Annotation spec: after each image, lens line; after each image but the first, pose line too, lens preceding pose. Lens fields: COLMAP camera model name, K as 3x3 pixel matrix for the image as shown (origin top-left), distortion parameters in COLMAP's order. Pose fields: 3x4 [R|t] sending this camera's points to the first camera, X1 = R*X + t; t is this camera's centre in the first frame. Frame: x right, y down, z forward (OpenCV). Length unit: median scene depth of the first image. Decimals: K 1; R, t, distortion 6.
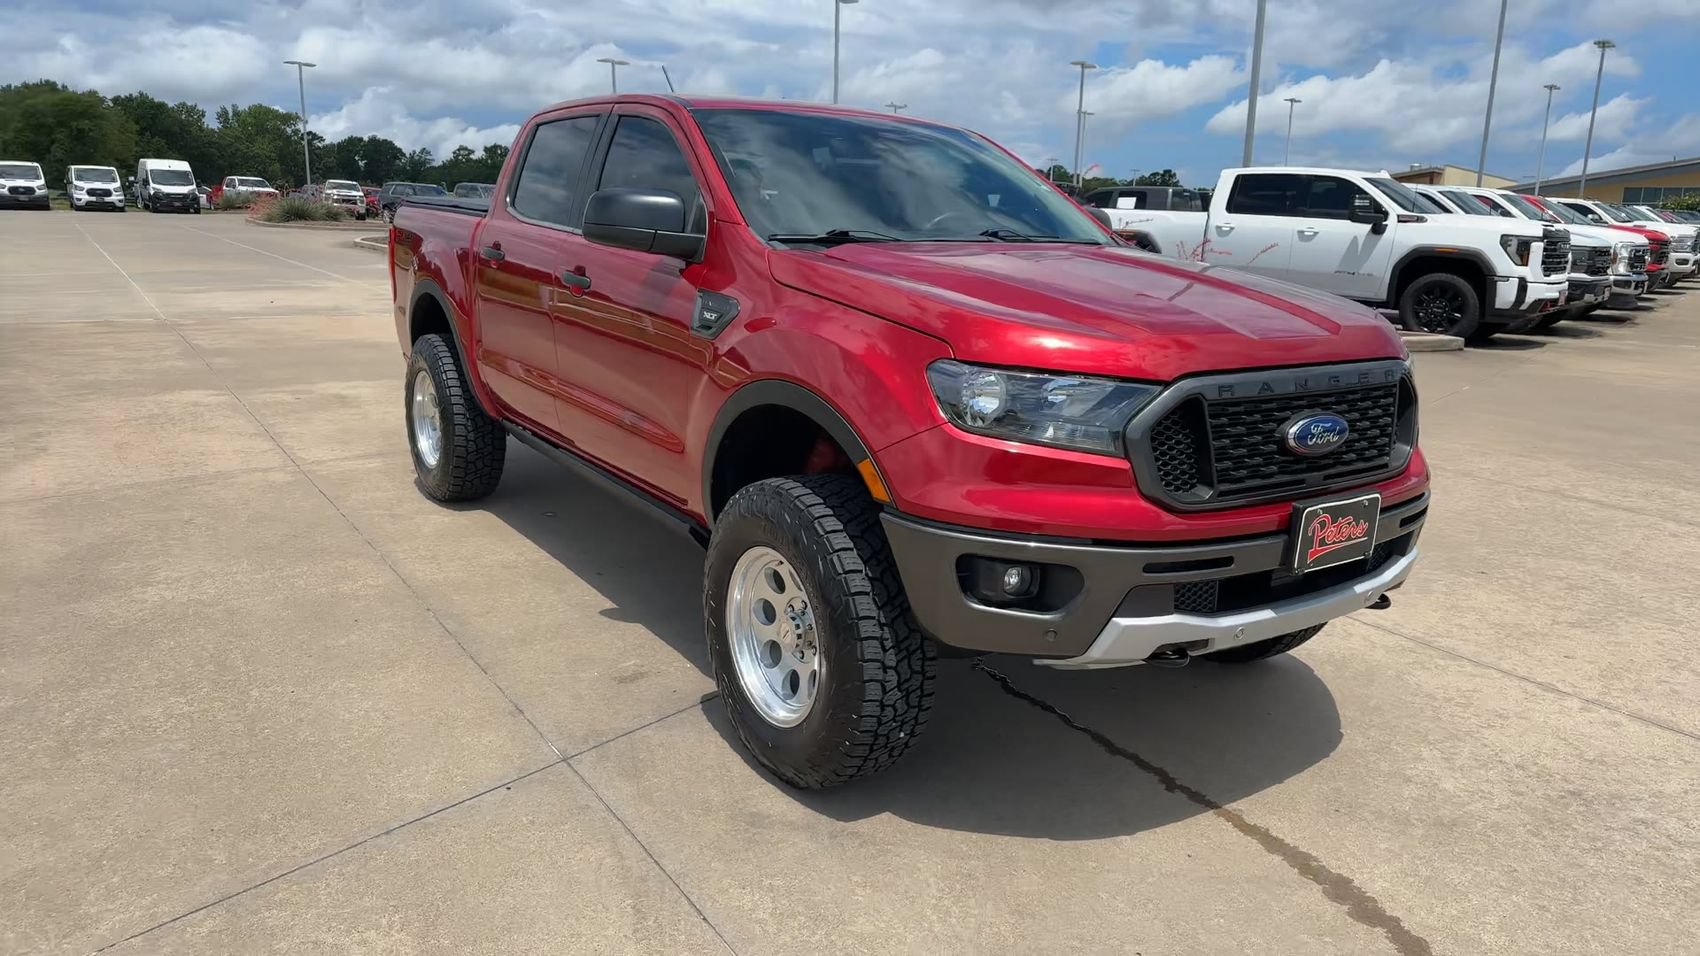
lens RADIAL K [[1144.6, 0, 851.3], [0, 1144.6, 482.2], [0, 0, 1]] dist [0.032207, -0.037469]
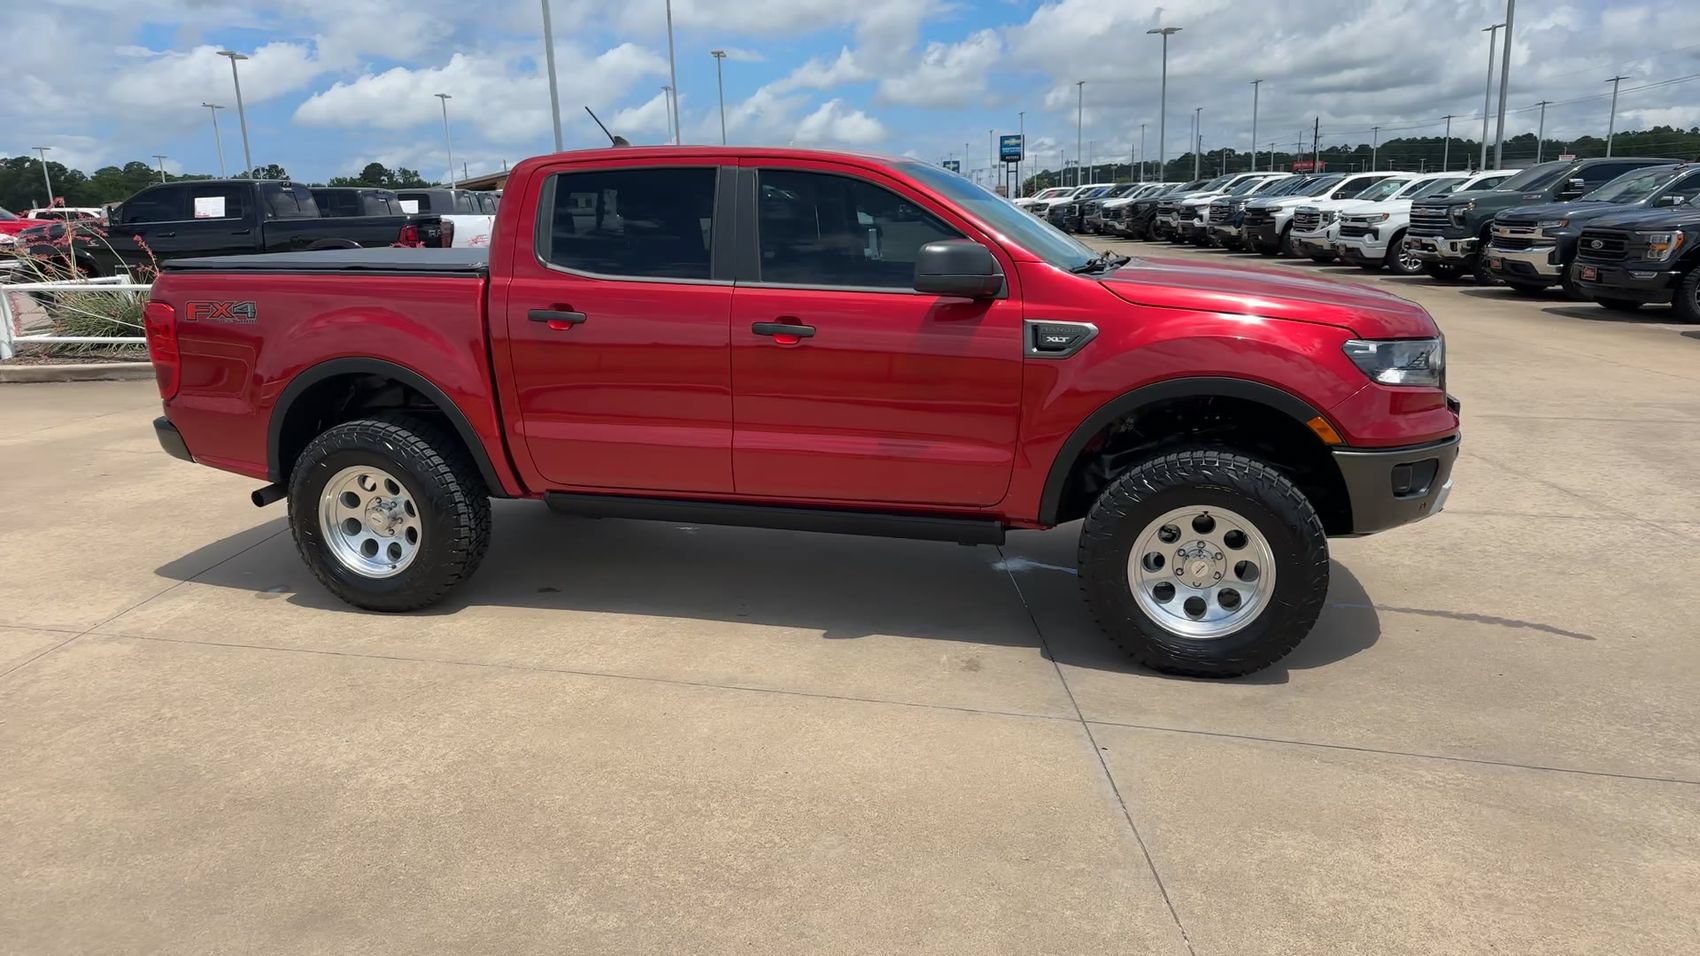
lens RADIAL K [[1144.6, 0, 854.6], [0, 1144.6, 493.3], [0, 0, 1]] dist [0.032207, -0.037469]
pose [[0.749234, -0.207421, 0.628988, -0.068366], [0.197689, 0.976439, 0.086517, -0.008454], [-0.632114, 0.059522, 0.772586, 0.013214]]
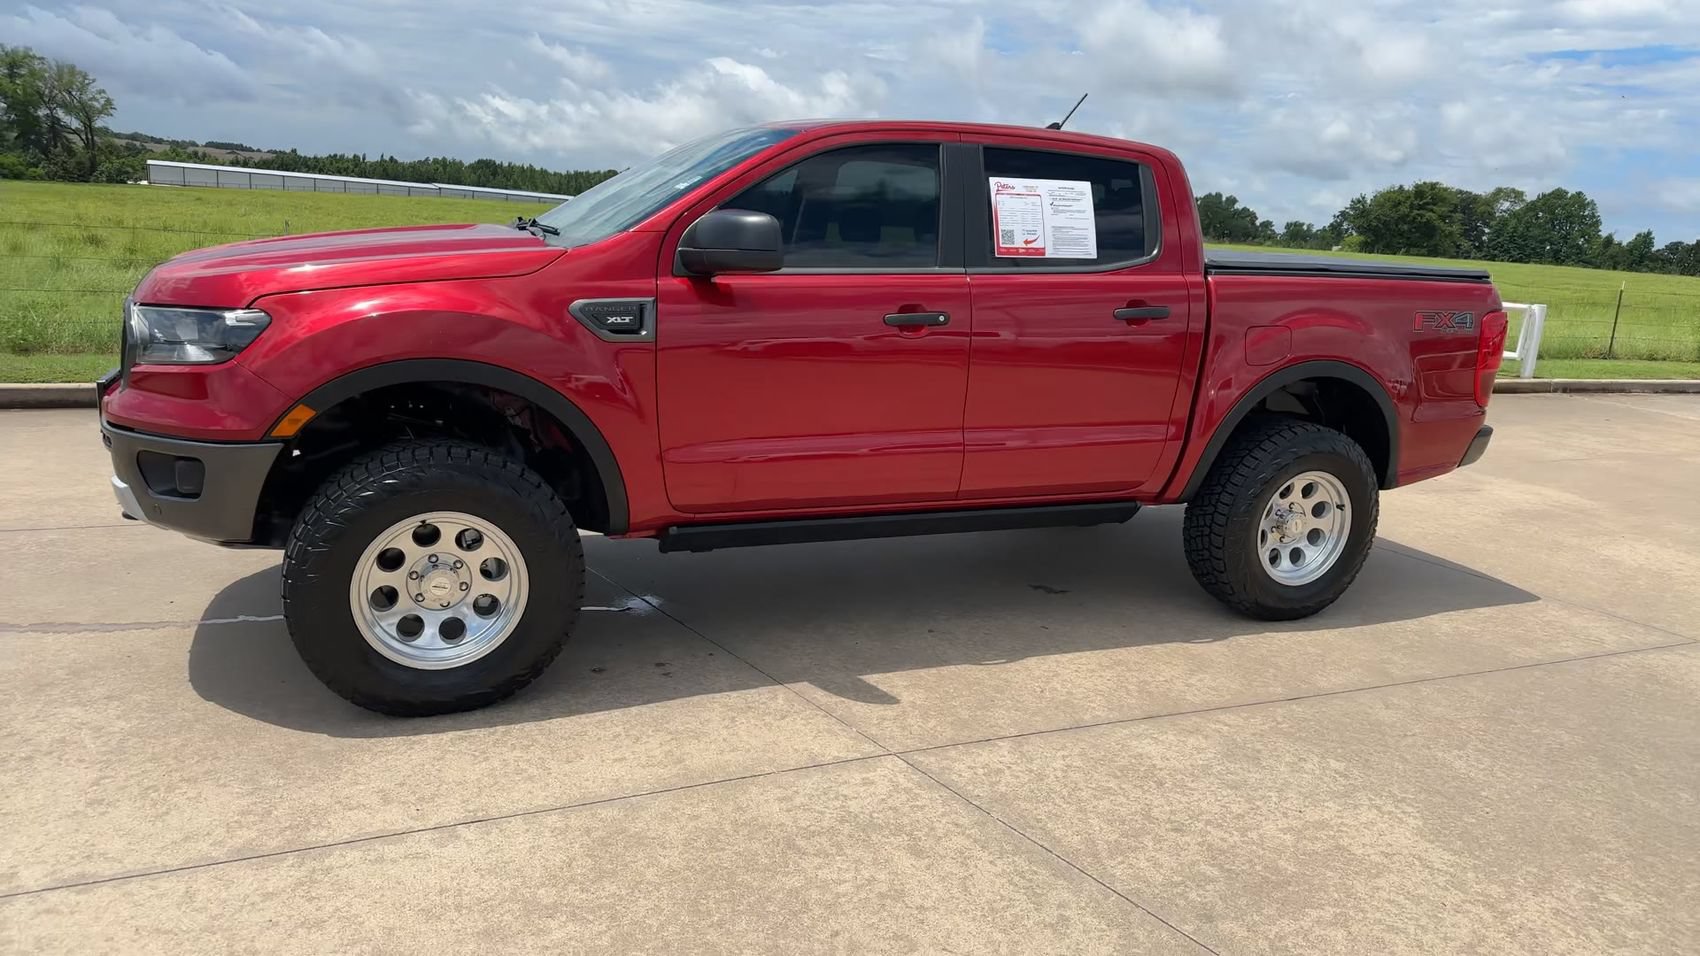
lens RADIAL K [[1144.6, 0, 851.6], [0, 1144.6, 473.1], [0, 0, 1]] dist [0.032207, -0.037469]
pose [[-0.191258, 0.171906, -0.966369, 0.083924], [-0.298218, 0.927824, 0.224071, -0.023532], [0.935140, 0.331044, -0.126188, 0.106685]]
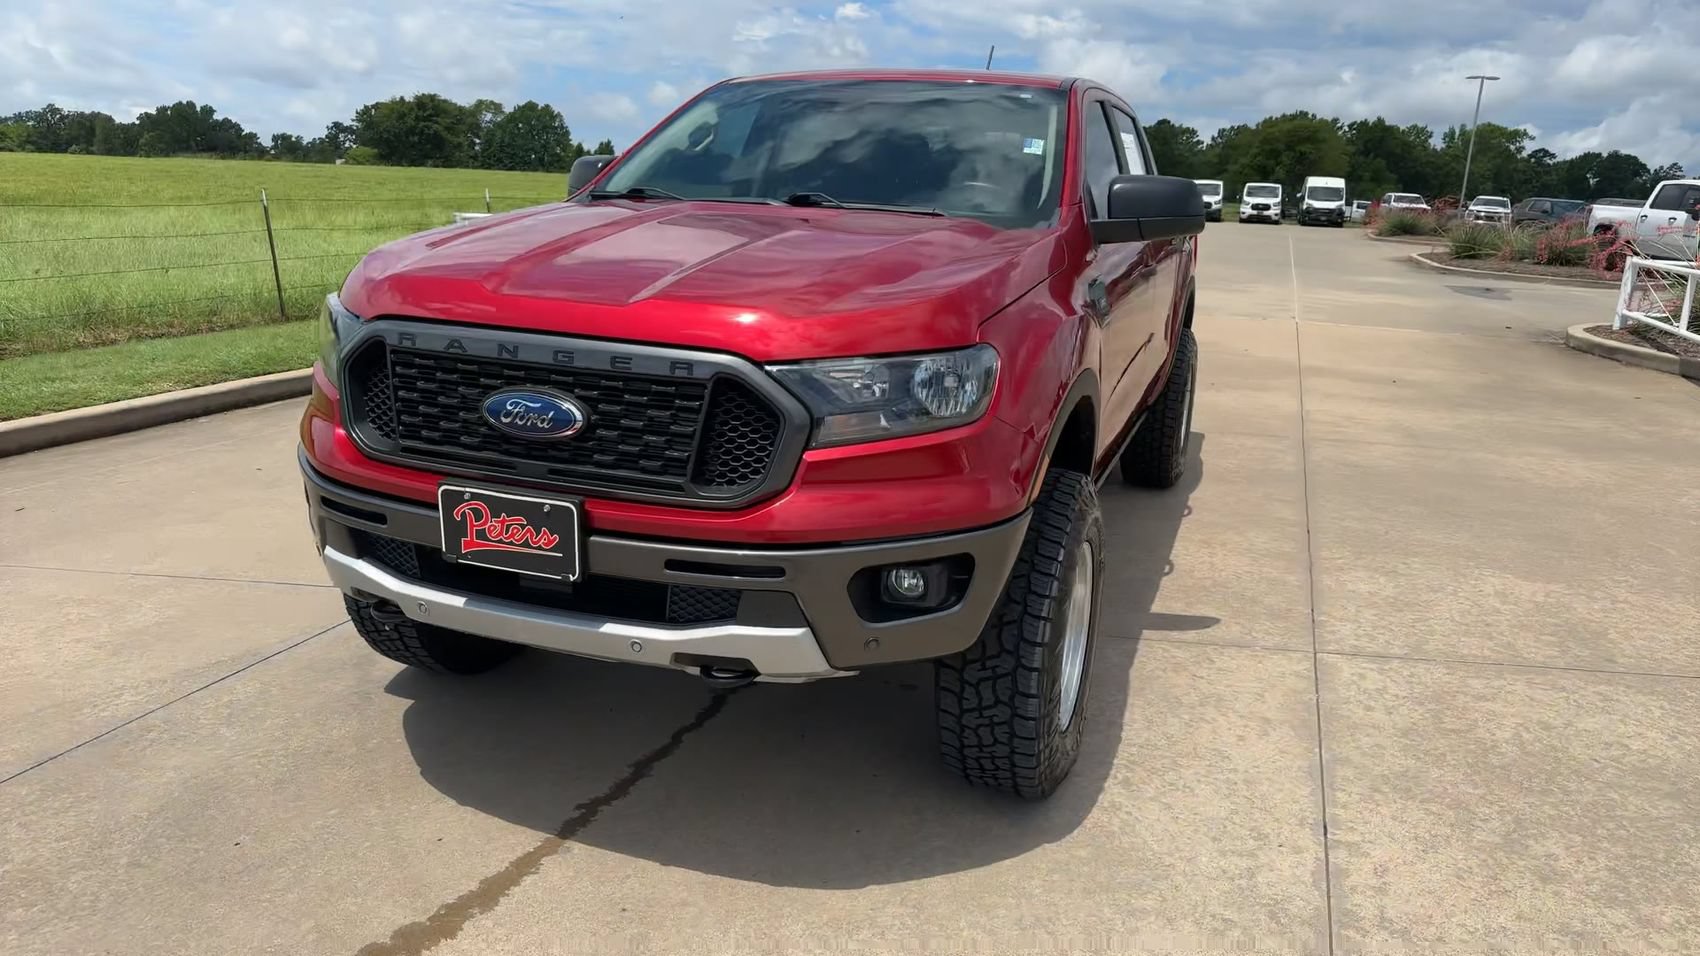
lens RADIAL K [[1144.6, 0, 858.6], [0, 1144.6, 478.7], [0, 0, 1]] dist [0.032207, -0.037469]
pose [[0.578325, 0.195300, -0.792084, 0.063757], [-0.210160, 0.973818, 0.086665, -0.006230], [0.788272, 0.116344, 0.604228, 0.036146]]
